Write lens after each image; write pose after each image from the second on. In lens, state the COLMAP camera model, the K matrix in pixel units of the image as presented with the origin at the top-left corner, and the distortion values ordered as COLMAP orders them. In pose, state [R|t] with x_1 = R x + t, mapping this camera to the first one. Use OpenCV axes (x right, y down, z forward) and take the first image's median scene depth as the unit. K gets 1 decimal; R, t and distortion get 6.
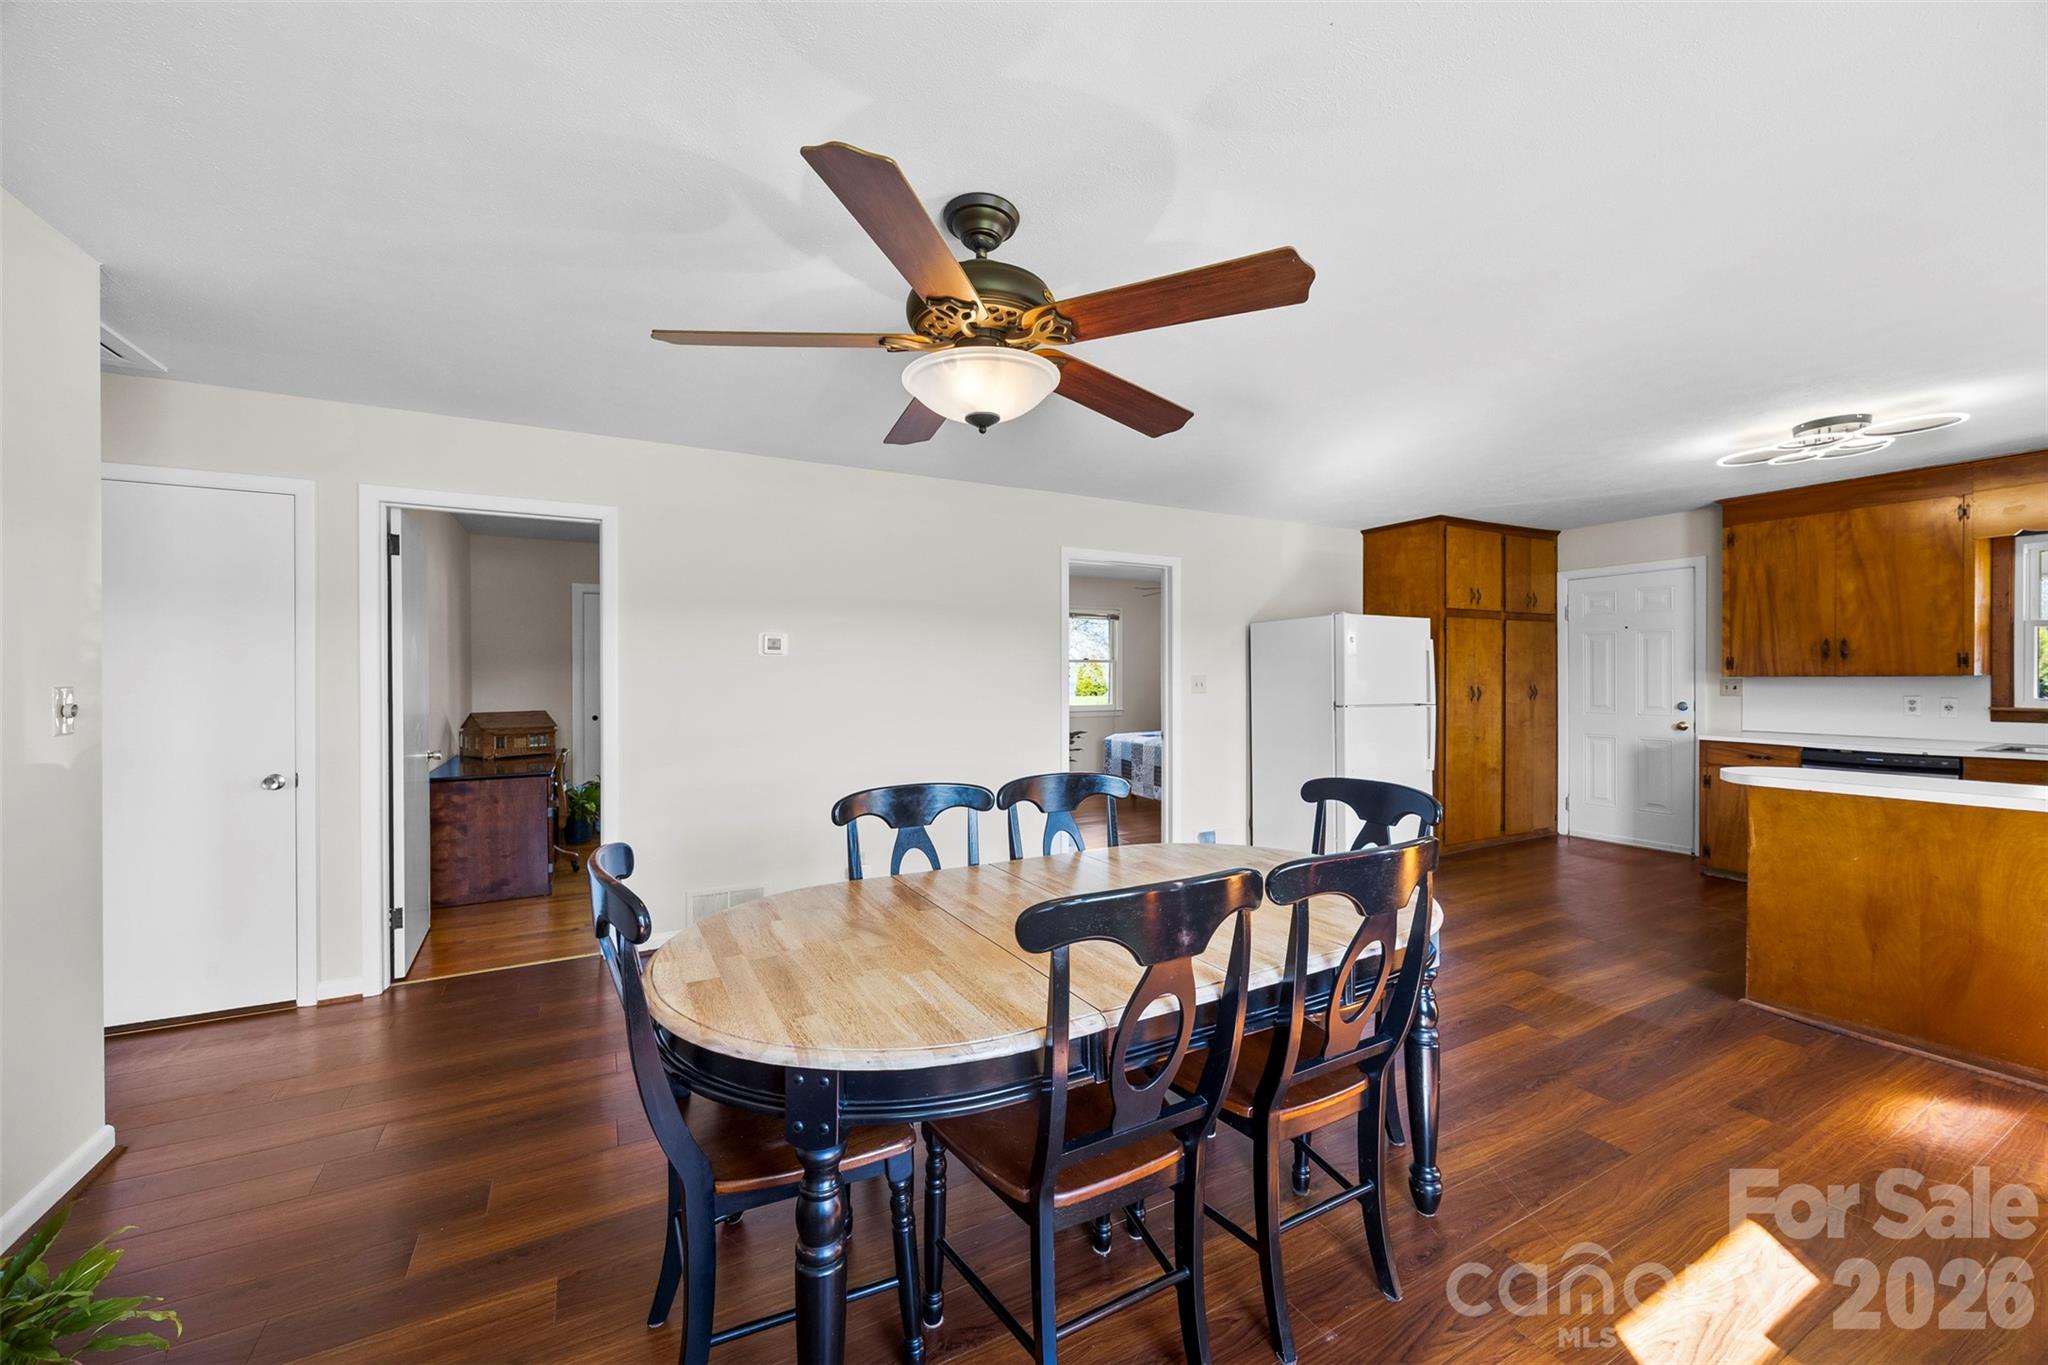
lens RADIAL K [[795.3, 0, 1010.9], [0, 795.3, 685.5], [0, 0, 1]] dist [-0.001613, -0.000043]
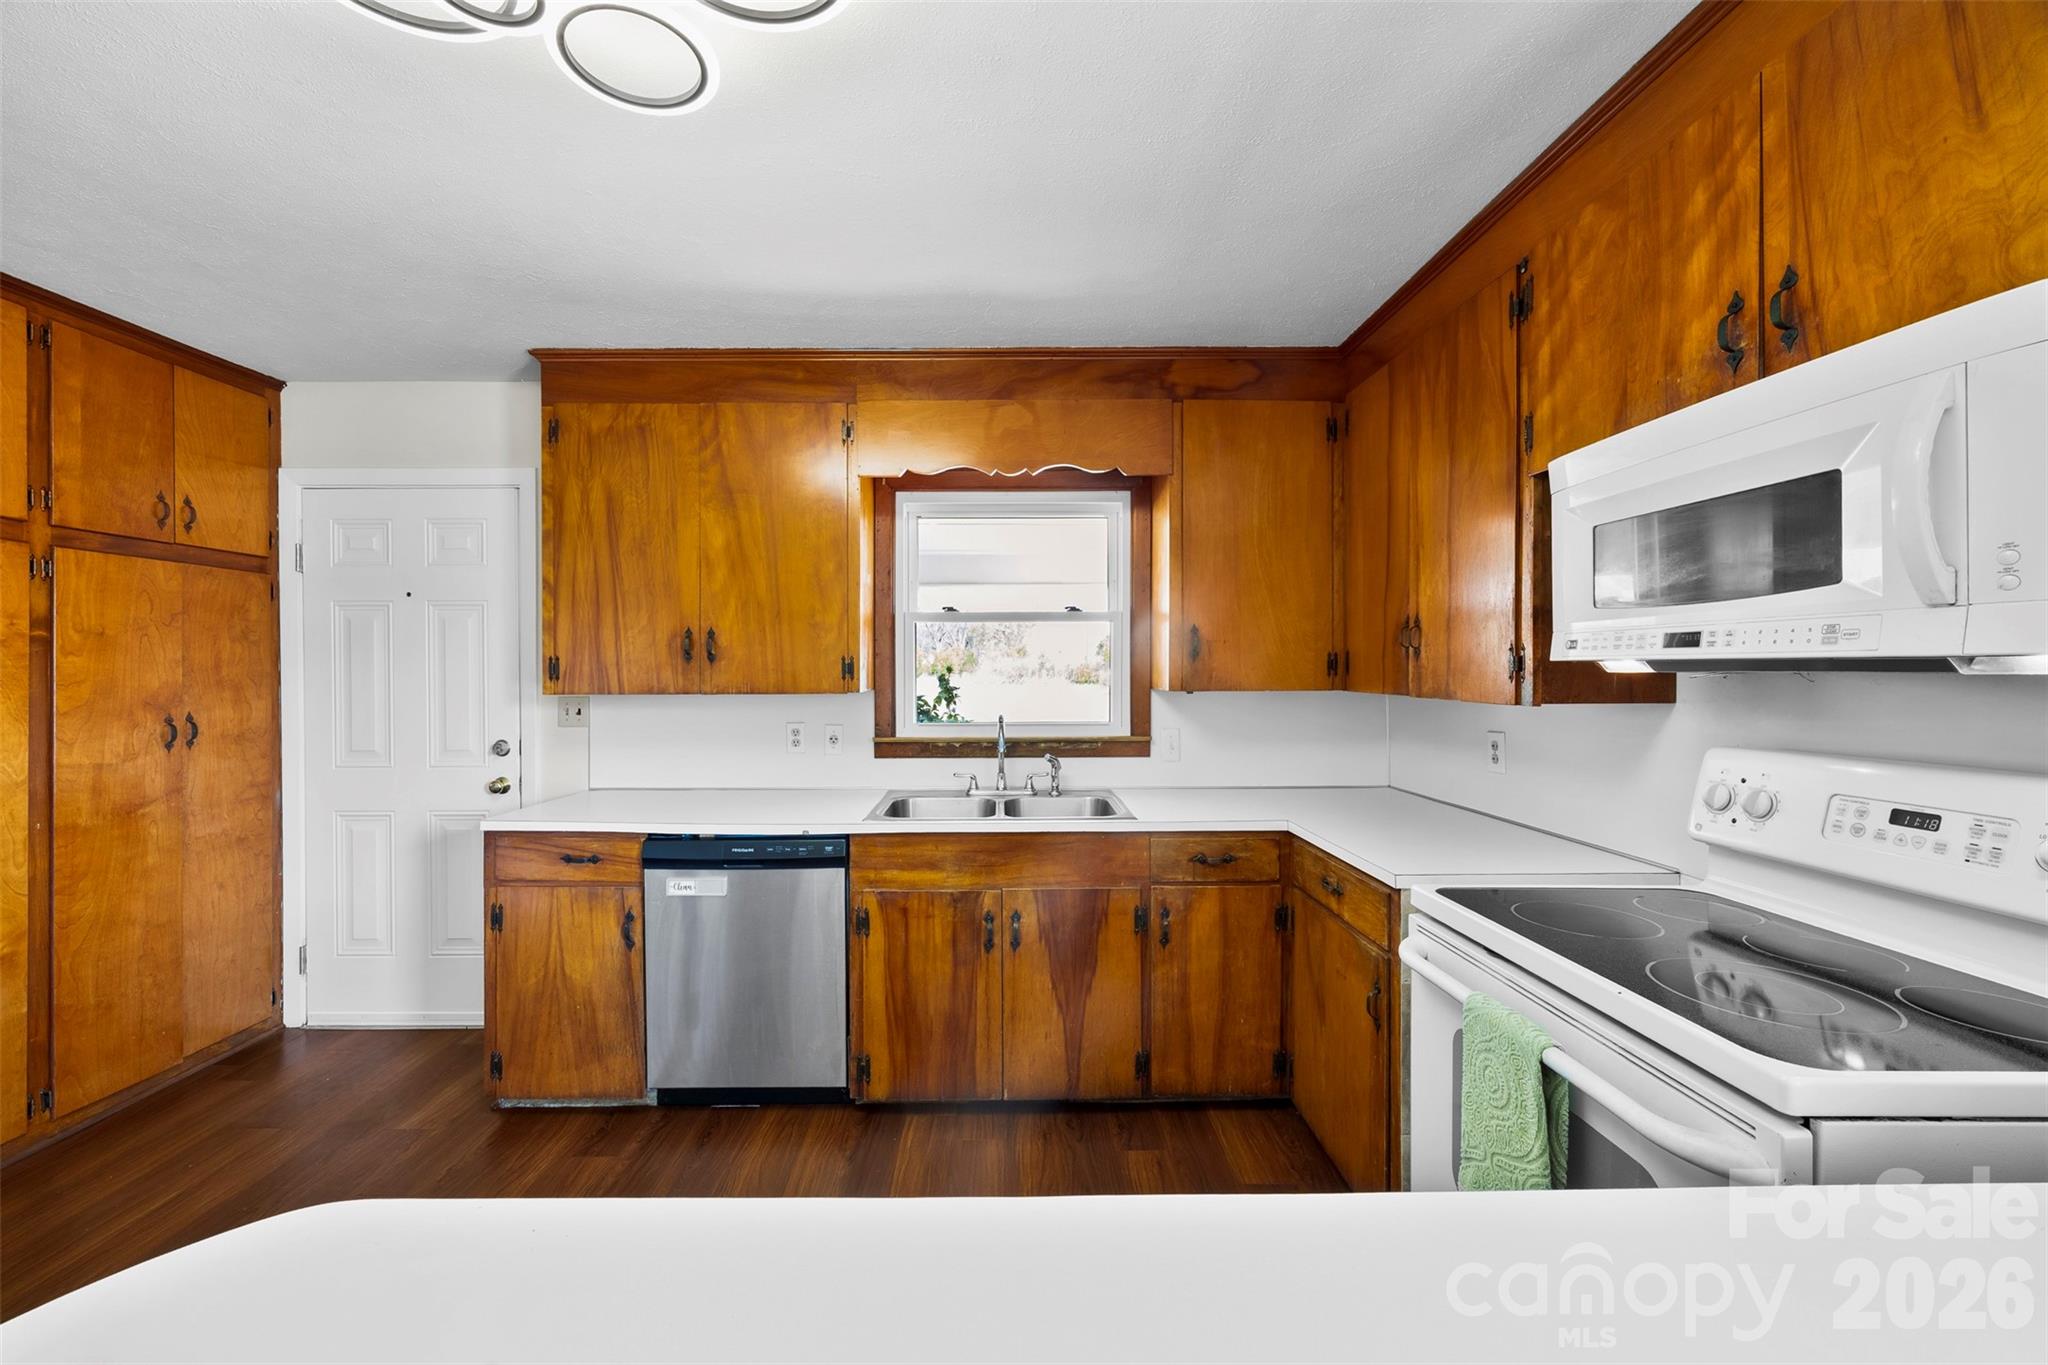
lens RADIAL K [[795.3, 0, 989.5], [0, 795.3, 672.0], [0, 0, 1]] dist [-0.001613, -0.000043]
pose [[0.490472, 0.004683, 0.871444, 0.627111], [0.008166, 0.999917, -0.009970, -0.019223], [-0.871419, 0.012006, 0.490393, 0.526644]]
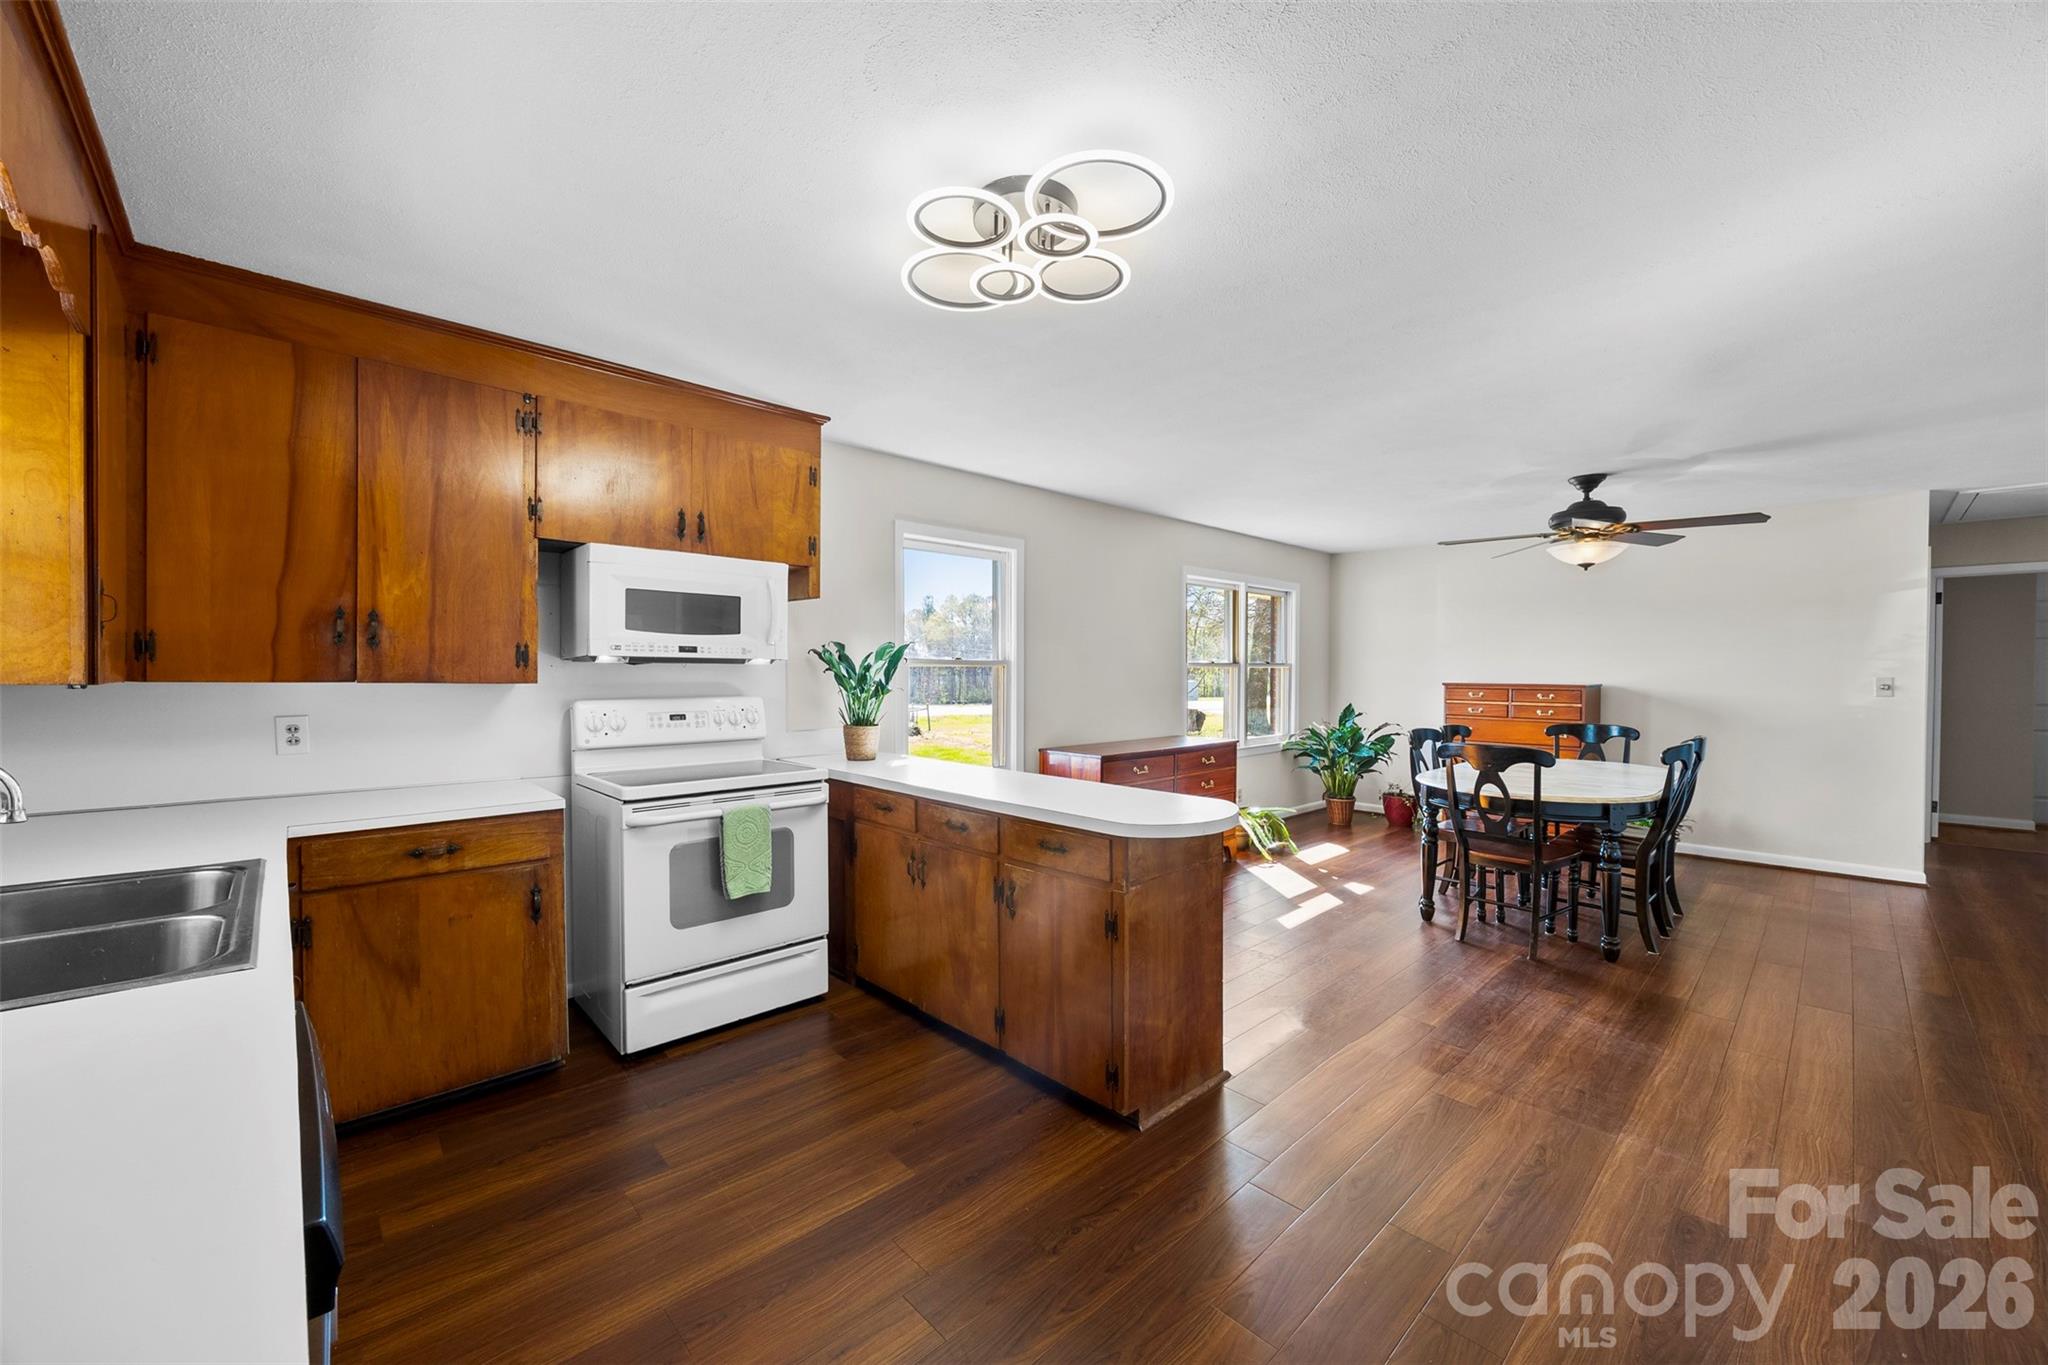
lens RADIAL K [[795.3, 0, 1019.4], [0, 795.3, 683.6], [0, 0, 1]] dist [-0.001613, -0.000043]
pose [[-0.966270, 0.007403, -0.257425, 0.872195], [0.001286, 0.999713, 0.023925, -0.018248], [0.257528, 0.022787, -0.966002, 1.123122]]
